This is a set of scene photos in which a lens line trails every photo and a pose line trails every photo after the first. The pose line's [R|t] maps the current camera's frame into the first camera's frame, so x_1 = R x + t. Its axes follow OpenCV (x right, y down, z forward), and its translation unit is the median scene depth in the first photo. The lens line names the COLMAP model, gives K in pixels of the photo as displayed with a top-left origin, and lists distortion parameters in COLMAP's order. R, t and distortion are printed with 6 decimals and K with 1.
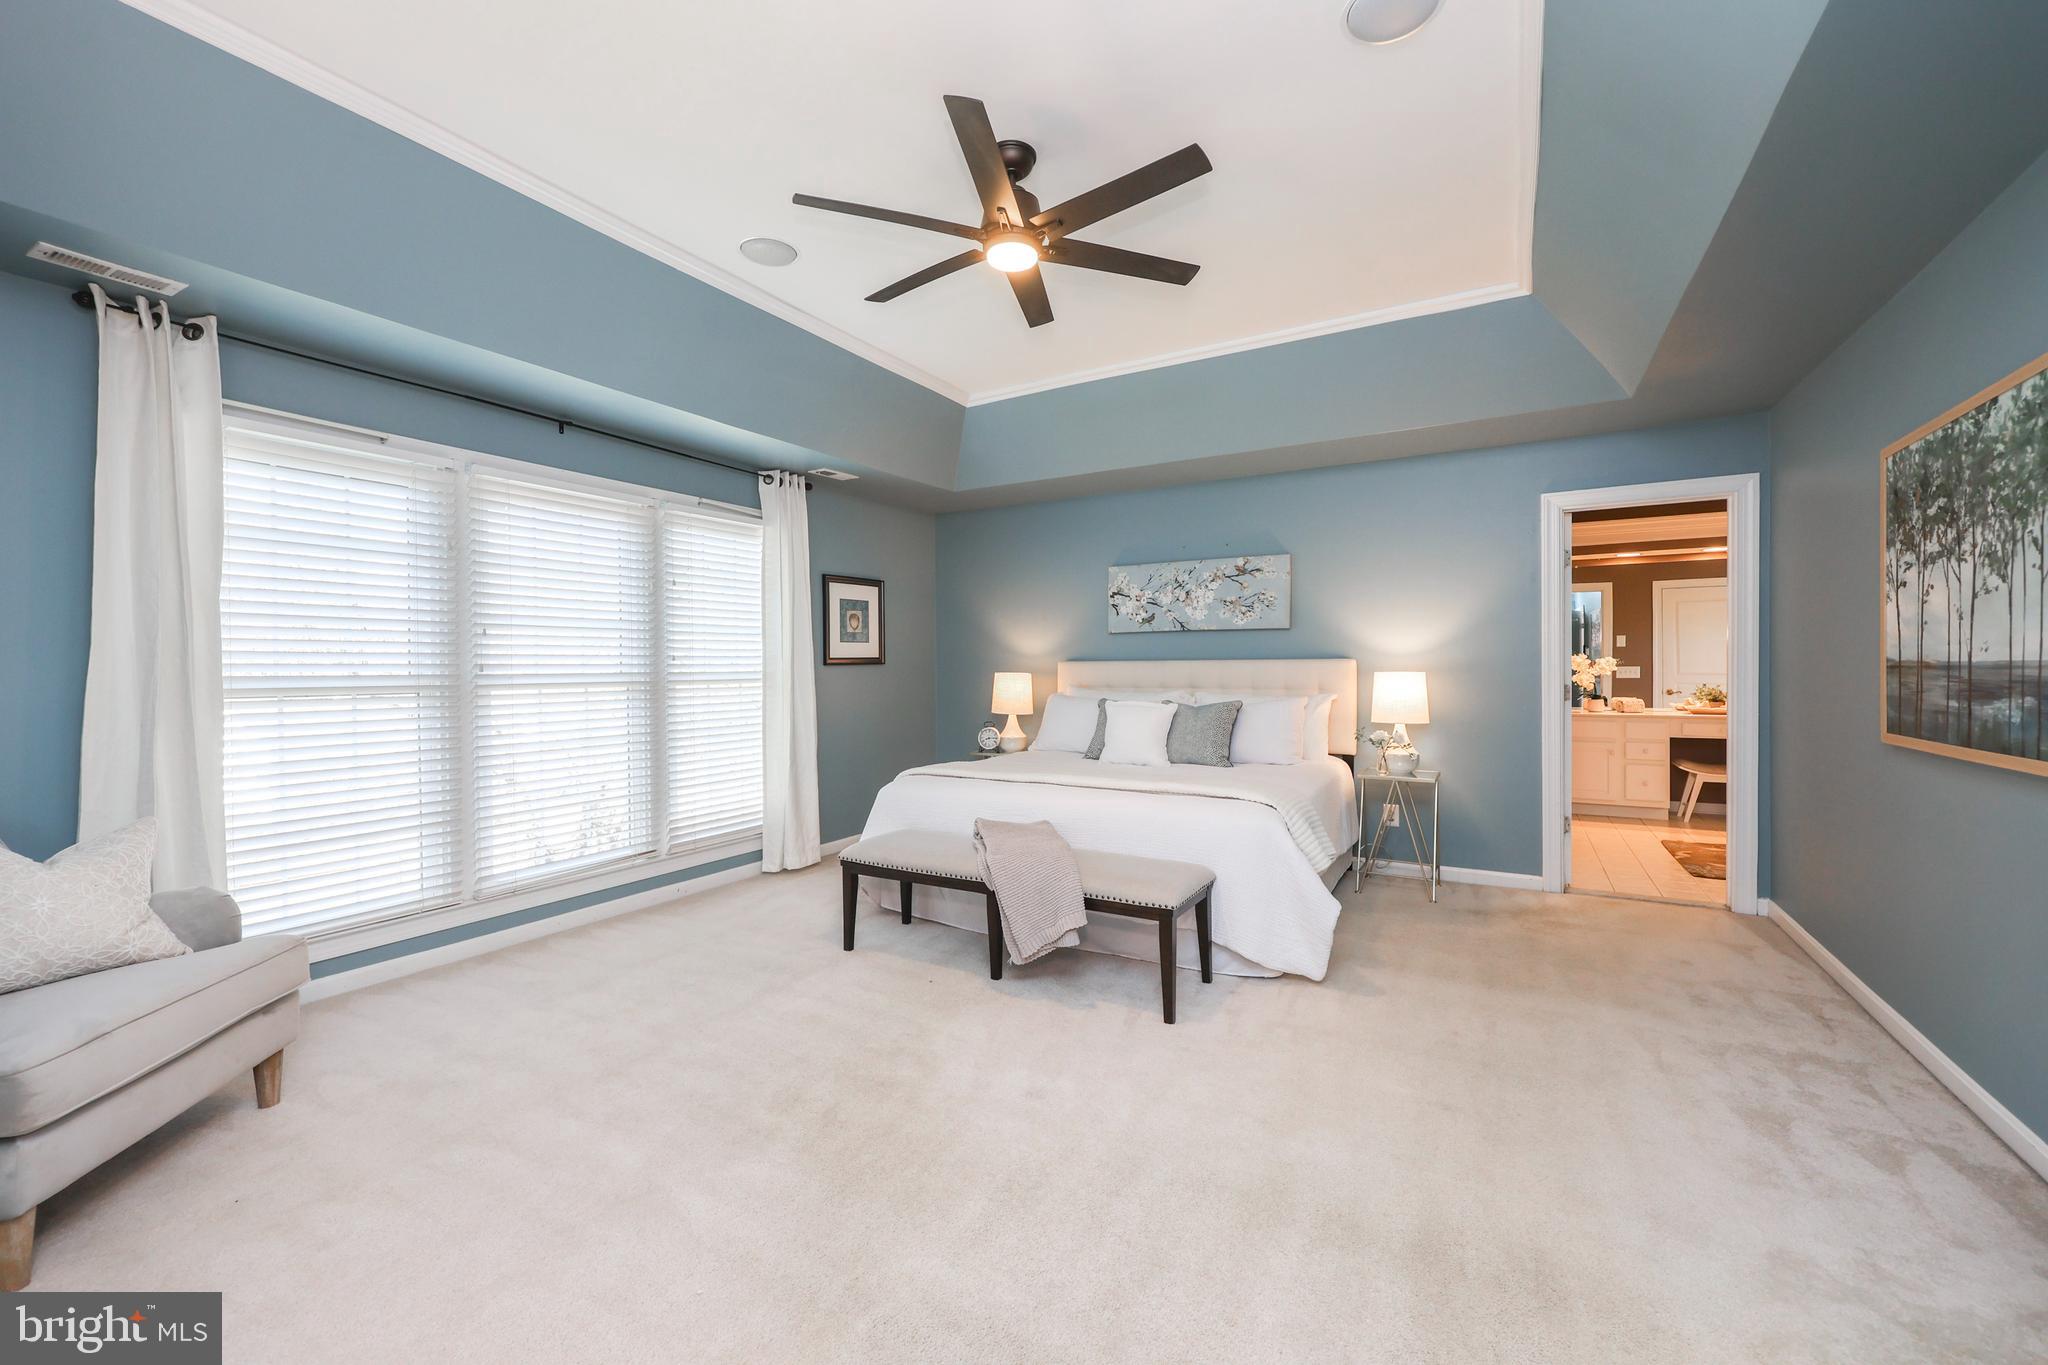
lens RADIAL K [[822.4, 0, 1024.7], [0, 822.4, 671.6], [0, 0, 1]] dist [-0.001596, 0.000002]
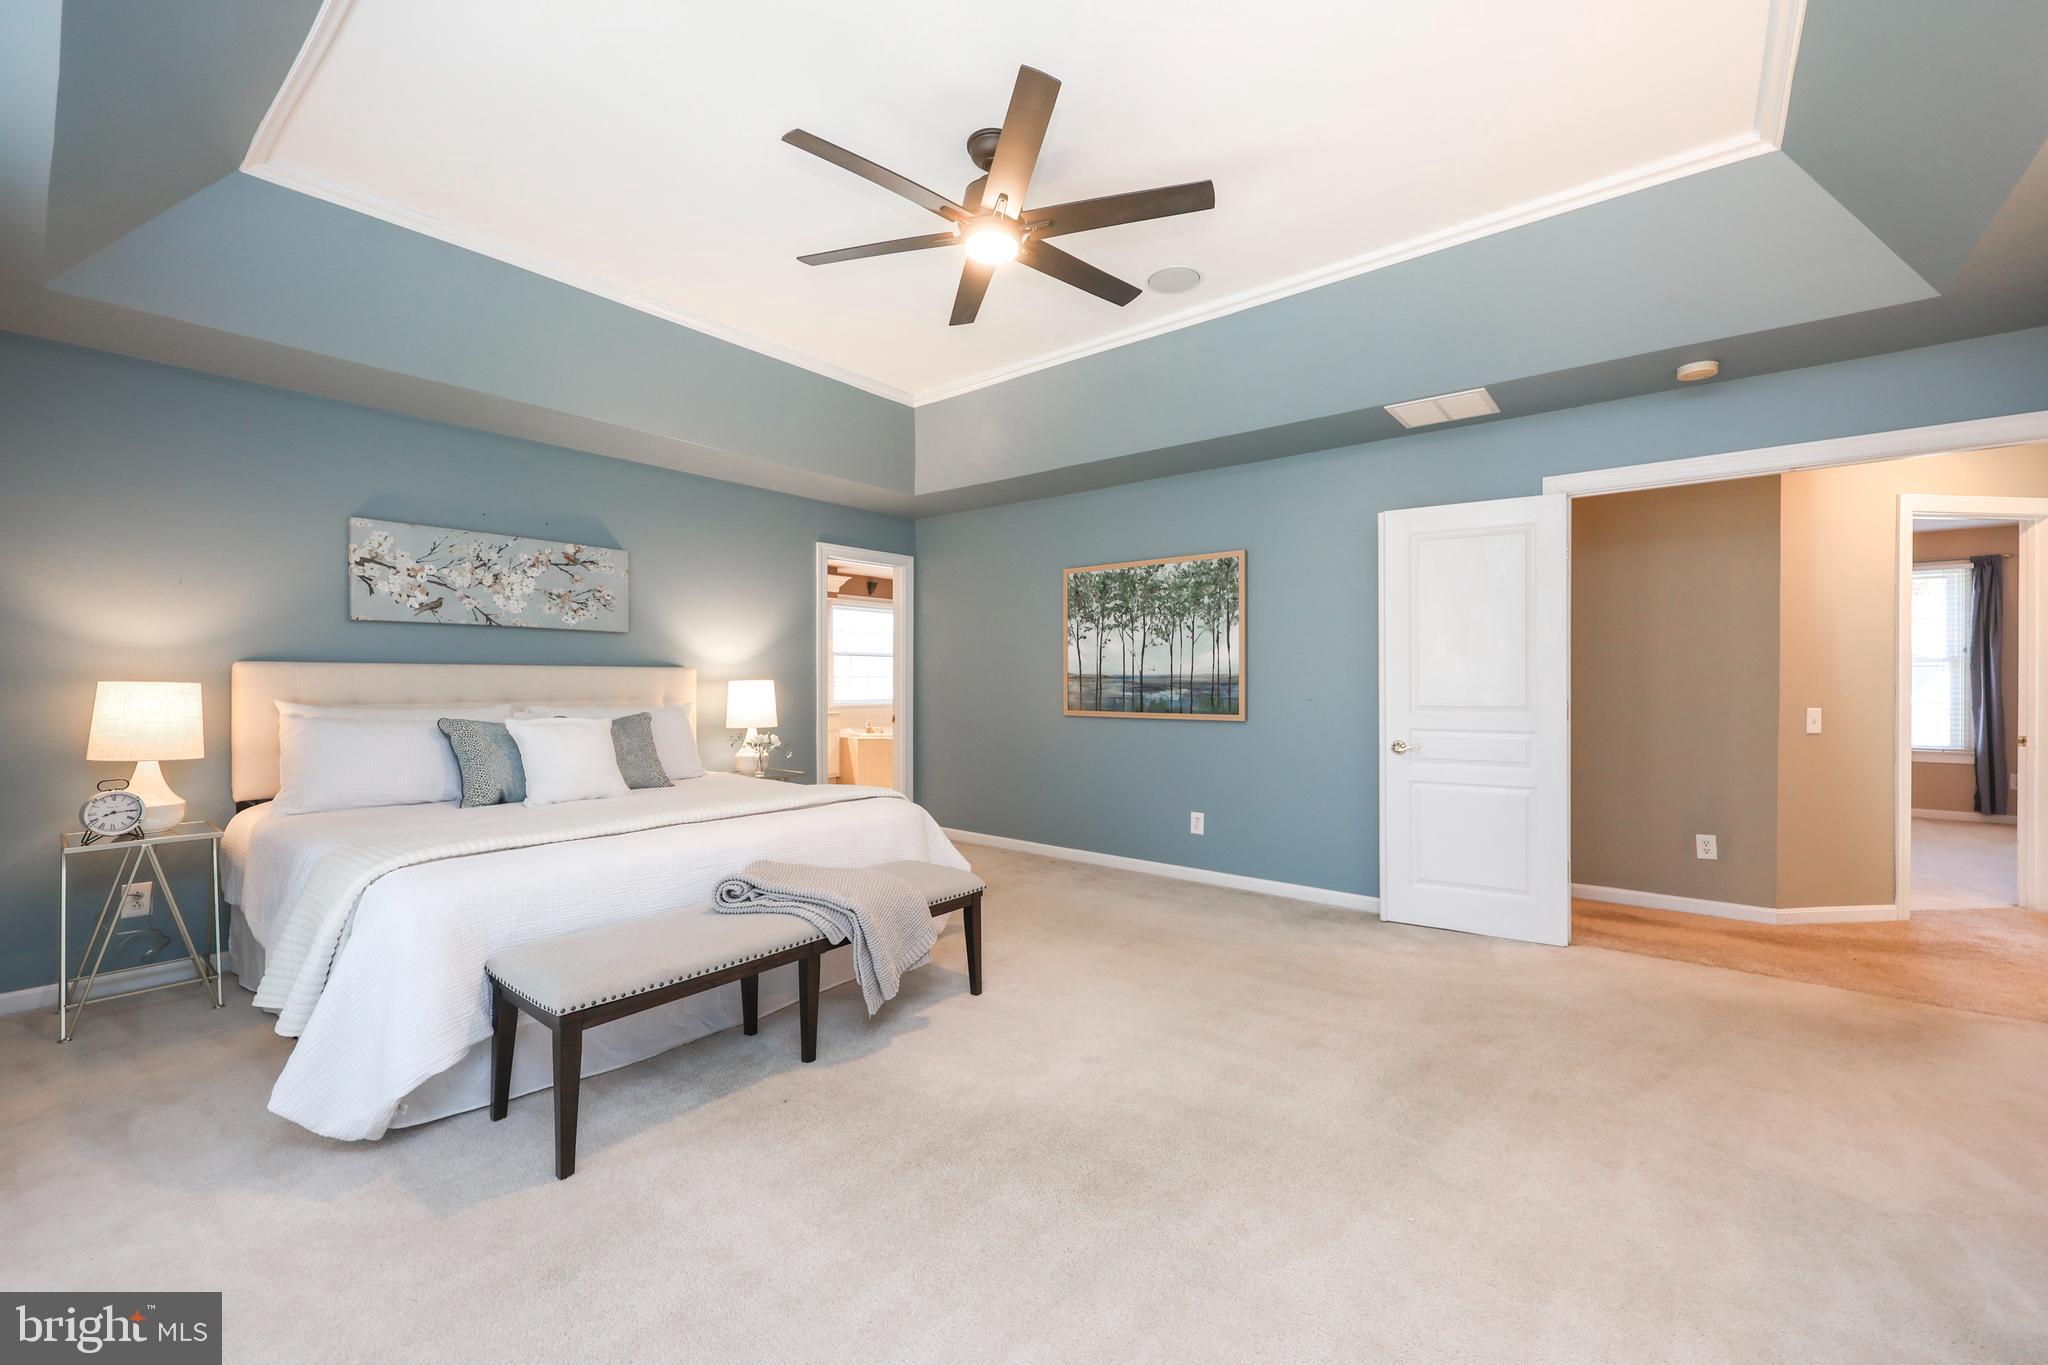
lens RADIAL K [[822.4, 0, 1024.7], [0, 822.4, 671.6], [0, 0, 1]] dist [-0.001596, 0.000002]
pose [[0.144983, 0.017125, 0.989286, -0.510500], [0.003743, 0.999834, -0.017856, 0.008035], [-0.989427, 0.006291, 0.144894, 0.435068]]
